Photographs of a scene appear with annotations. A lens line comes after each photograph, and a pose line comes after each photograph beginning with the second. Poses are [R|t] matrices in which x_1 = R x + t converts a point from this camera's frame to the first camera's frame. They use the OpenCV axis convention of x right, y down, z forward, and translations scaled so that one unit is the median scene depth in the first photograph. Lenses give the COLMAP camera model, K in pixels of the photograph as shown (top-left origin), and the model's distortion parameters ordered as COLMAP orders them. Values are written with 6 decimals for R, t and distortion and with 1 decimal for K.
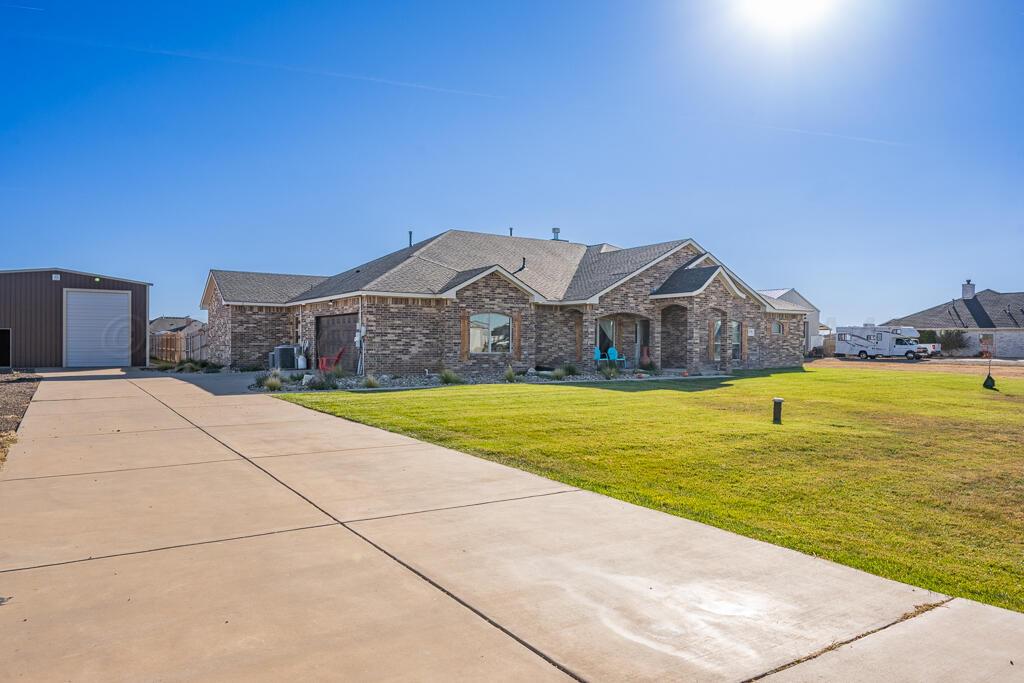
lens RADIAL K [[686.0, 0, 512.0], [0, 686.0, 341.5], [0, 0, 1]] dist [-0.000111, -0.000011]
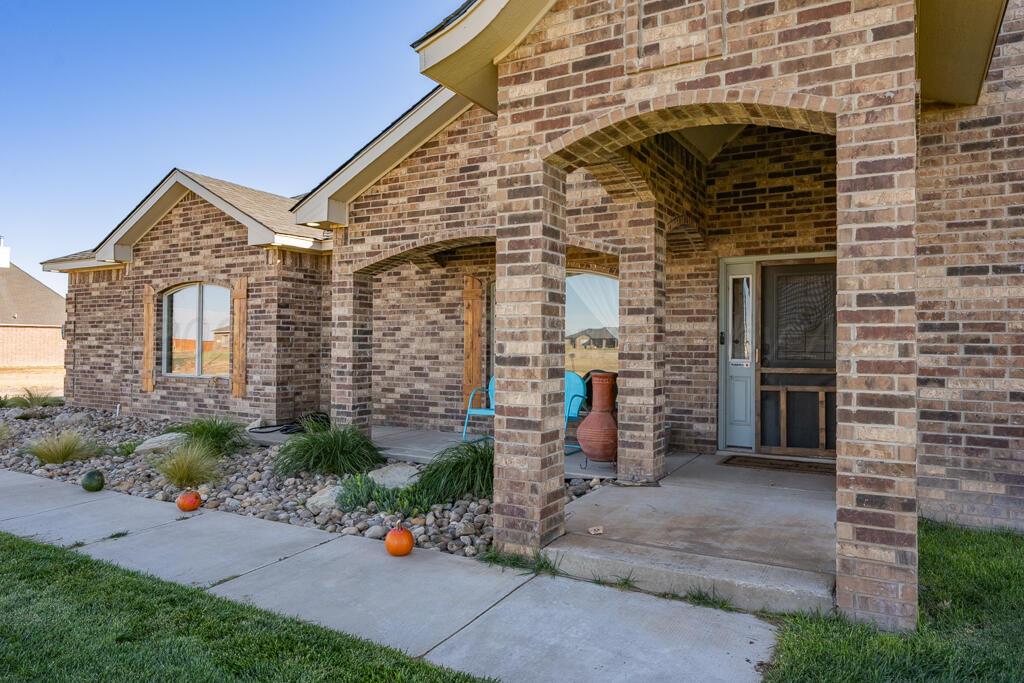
lens RADIAL K [[658.8, 0, 512.0], [0, 658.8, 341.5], [0, 0, 1]] dist [0.000382, 0.000250]
pose [[0.460949, -0.010900, -0.887360, 0.425372], [-0.002215, 0.999907, -0.013433, 0.000104], [0.887424, 0.008158, 0.460882, 0.972515]]
